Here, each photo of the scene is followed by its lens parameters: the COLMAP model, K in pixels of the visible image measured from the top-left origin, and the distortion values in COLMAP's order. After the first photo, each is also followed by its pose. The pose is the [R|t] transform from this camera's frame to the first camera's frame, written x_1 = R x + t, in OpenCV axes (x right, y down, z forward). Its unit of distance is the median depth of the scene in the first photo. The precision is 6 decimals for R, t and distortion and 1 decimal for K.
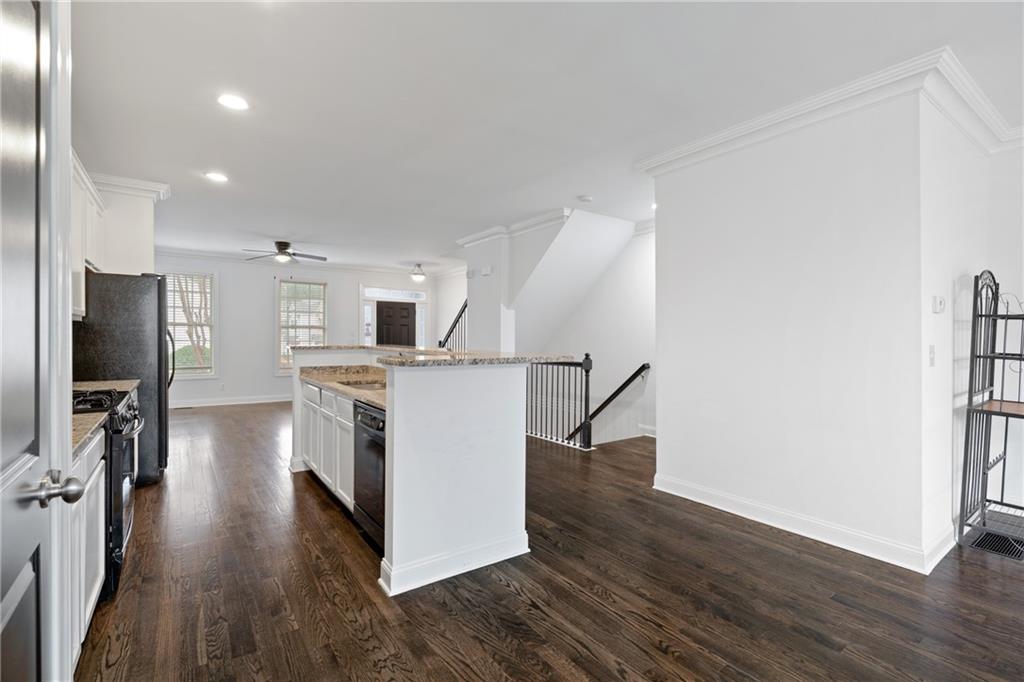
lens RADIAL K [[465.2, 0, 512.0], [0, 465.2, 341.0], [0, 0, 1]] dist [-0.004644, 0.001173]
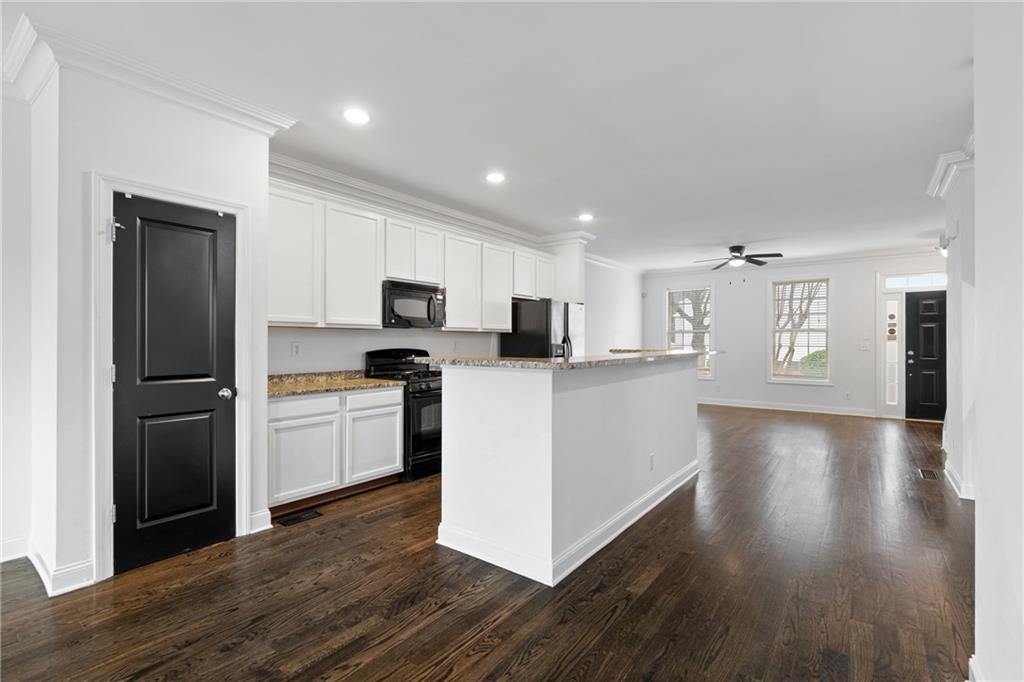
lens RADIAL K [[469.1, 0, 513.5], [0, 469.1, 339.0], [0, 0, 1]] dist [-0.006803, 0.000067]
pose [[0.301277, -0.010028, -0.953484, 0.862290], [-0.006175, 0.999903, -0.012468, 0.003988], [0.953517, 0.009644, 0.301186, 0.673492]]
